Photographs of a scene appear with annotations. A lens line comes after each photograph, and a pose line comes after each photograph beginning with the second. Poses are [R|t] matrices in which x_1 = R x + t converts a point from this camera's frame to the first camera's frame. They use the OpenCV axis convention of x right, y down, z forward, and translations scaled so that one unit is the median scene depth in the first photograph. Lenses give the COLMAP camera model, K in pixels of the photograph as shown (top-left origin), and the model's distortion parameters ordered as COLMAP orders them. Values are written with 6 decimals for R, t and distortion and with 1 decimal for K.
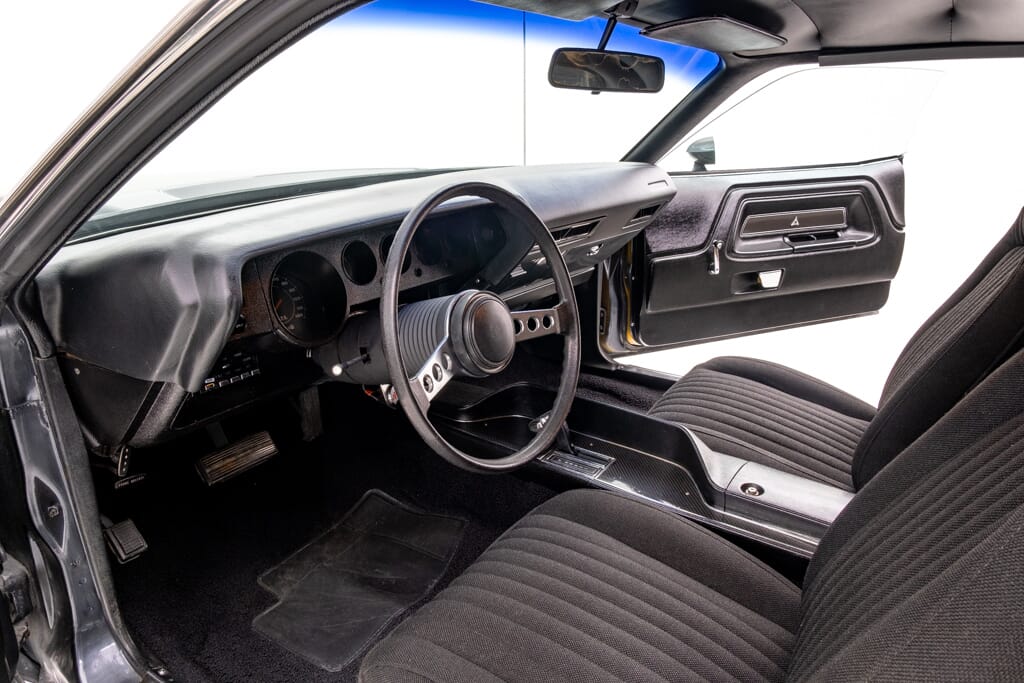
lens RADIAL K [[680.1, 0, 512.0], [0, 680.1, 341.5], [0, 0, 1]] dist [0.011217, 0.000711]
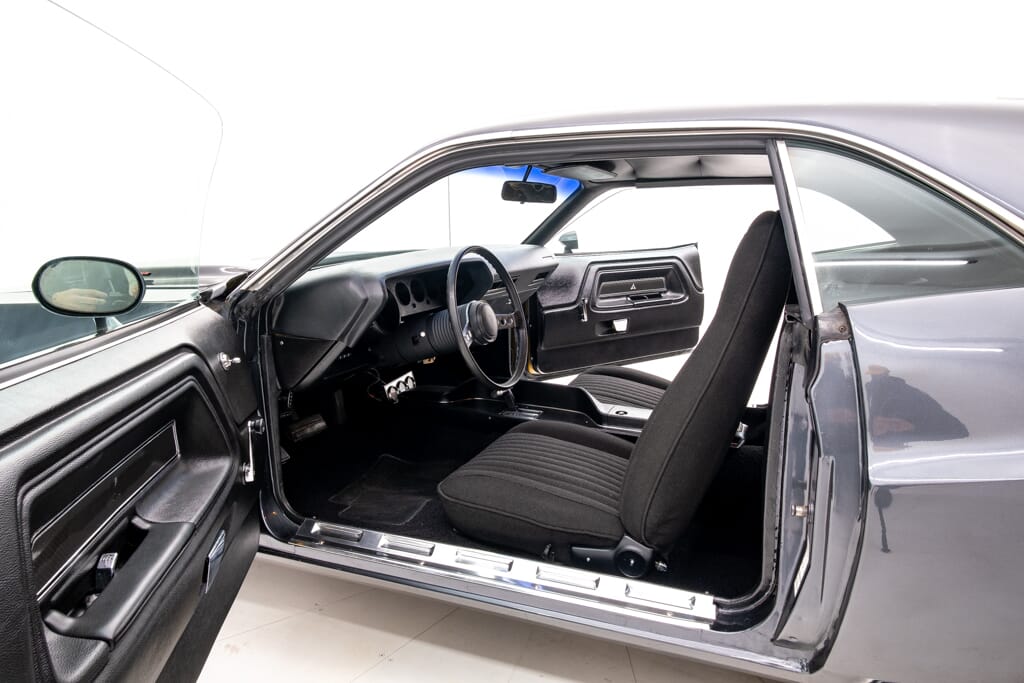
lens RADIAL K [[680.1, 0, 512.0], [0, 680.1, 341.5], [0, 0, 1]] dist [0.011217, 0.000711]
pose [[0.978590, -0.037805, 0.202318, -0.153701], [0.066565, 0.988291, -0.137293, 0.135779], [-0.194759, 0.147821, 0.969648, -0.384224]]
